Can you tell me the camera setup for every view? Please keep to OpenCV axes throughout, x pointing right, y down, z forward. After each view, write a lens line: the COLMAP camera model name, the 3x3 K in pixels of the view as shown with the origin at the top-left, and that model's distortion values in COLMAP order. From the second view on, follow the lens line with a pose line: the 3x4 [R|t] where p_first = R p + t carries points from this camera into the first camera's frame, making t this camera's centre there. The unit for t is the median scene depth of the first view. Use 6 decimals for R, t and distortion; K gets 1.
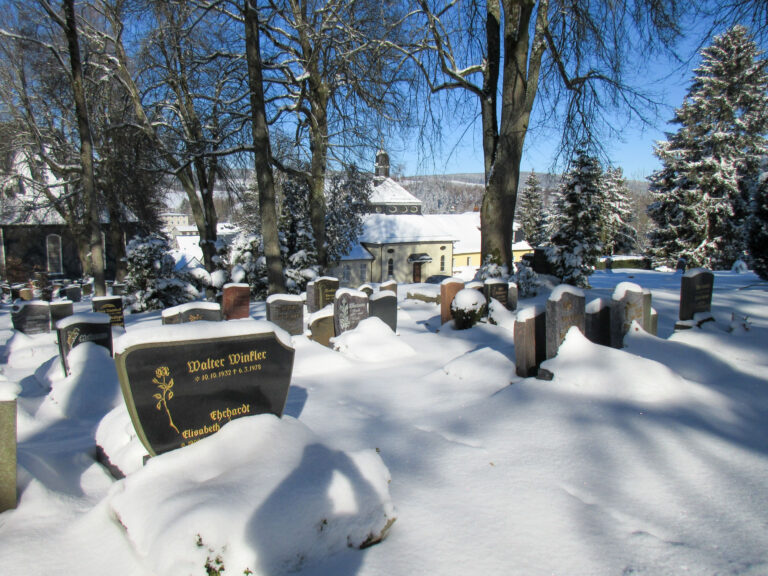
lens RADIAL K [[554.0, 0, 384.0], [0, 554.0, 288.0], [0, 0, 1]] dist [-0.027897, 0.001085]
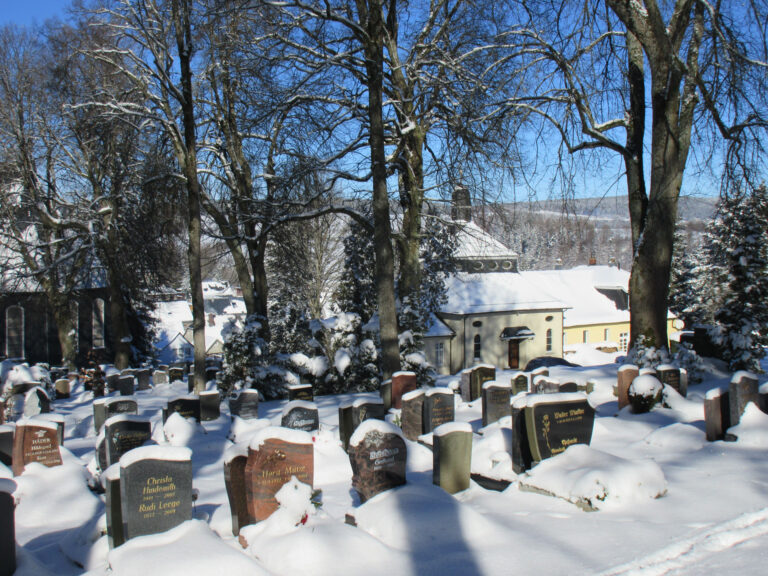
lens RADIAL K [[846.8, 0, 384.0], [0, 846.8, 288.0], [0, 0, 1]] dist [-0.025997, -0.006128]
pose [[0.997811, -0.014156, -0.064597, -0.119988], [0.007380, 0.994556, -0.103942, -0.000039], [0.065716, 0.103237, 0.992483, -0.328009]]
